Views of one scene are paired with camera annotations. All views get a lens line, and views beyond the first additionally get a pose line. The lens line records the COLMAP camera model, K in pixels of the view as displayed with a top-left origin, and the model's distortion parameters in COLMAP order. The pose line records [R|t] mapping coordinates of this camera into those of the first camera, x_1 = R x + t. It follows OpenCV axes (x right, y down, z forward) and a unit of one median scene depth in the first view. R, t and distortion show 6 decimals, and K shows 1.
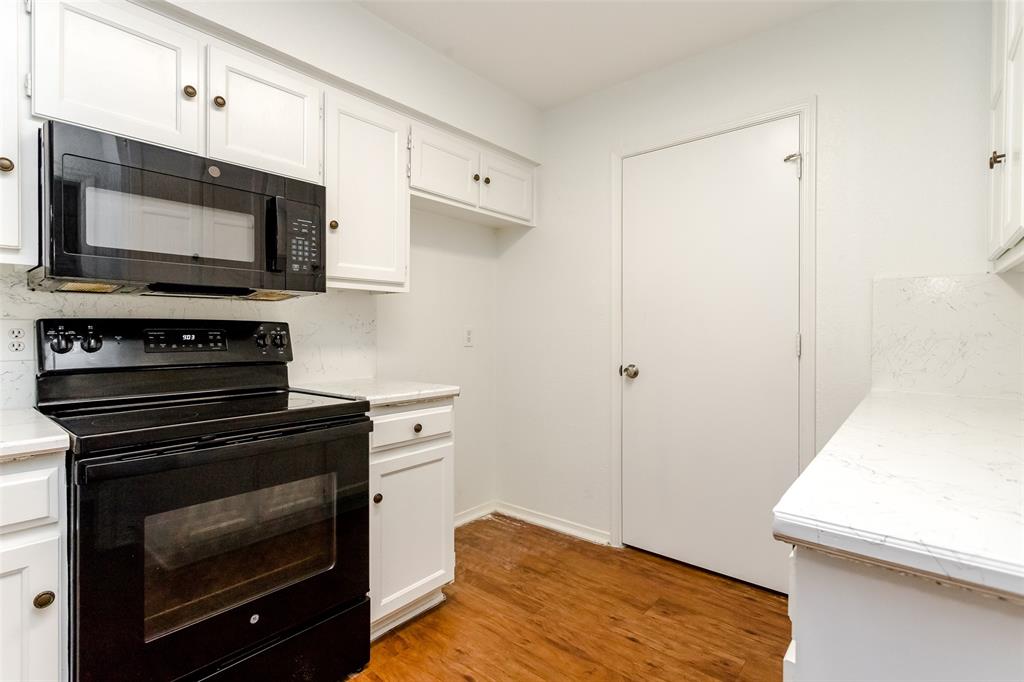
lens RADIAL K [[486.4, 0, 510.3], [0, 486.4, 336.9], [0, 0, 1]] dist [0.001138, -0.000240]
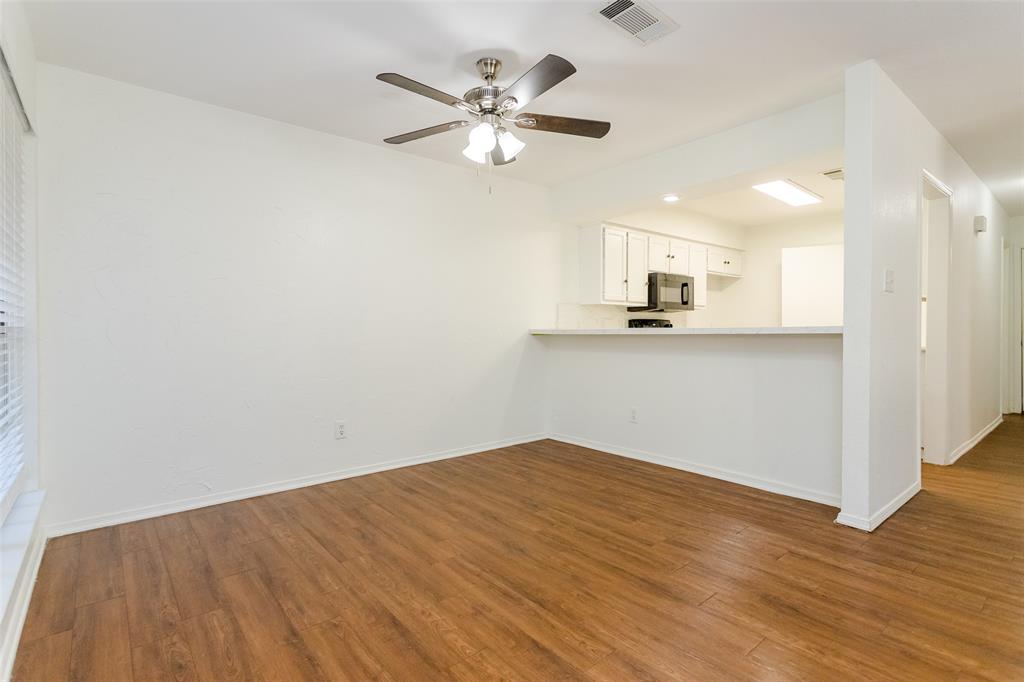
lens RADIAL K [[490.4, 0, 510.8], [0, 490.4, 338.6], [0, 0, 1]] dist [-0.002417, -0.000449]
pose [[0.986857, -0.002737, -0.161574, -0.945542], [0.003677, 0.999978, 0.005515, 0.060011], [0.161555, -0.006037, 0.986845, -2.104158]]
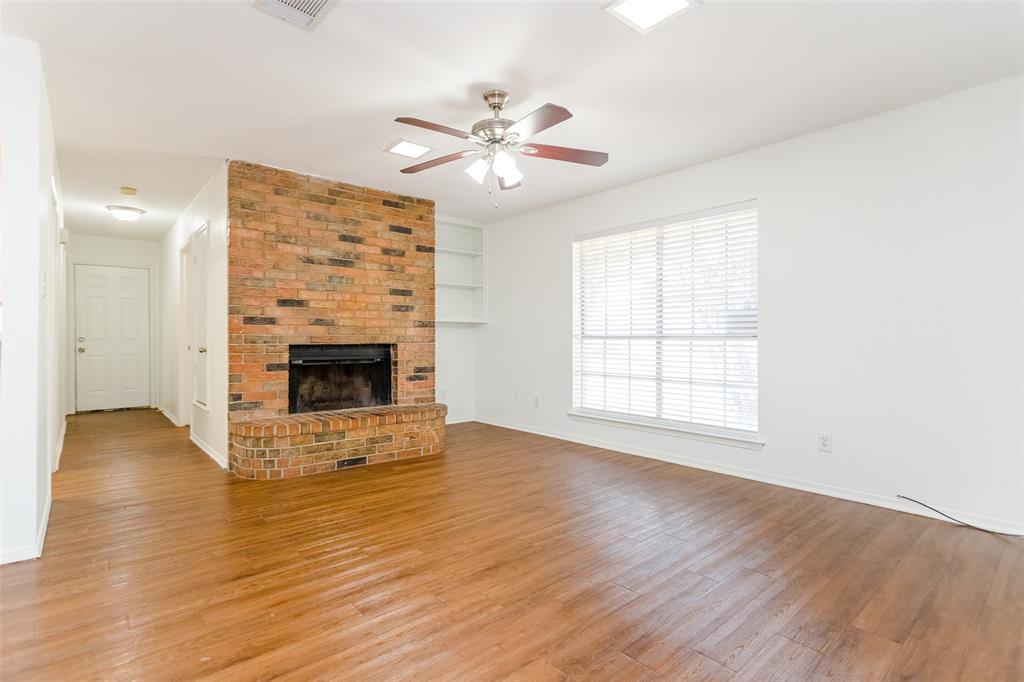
lens RADIAL K [[490.4, 0, 510.8], [0, 490.4, 338.6], [0, 0, 1]] dist [-0.002417, -0.000449]
pose [[0.139904, -0.005703, 0.990149, -1.232627], [0.011763, 0.999922, 0.004098, 0.063008], [-0.990095, 0.011073, 0.139960, -1.968118]]
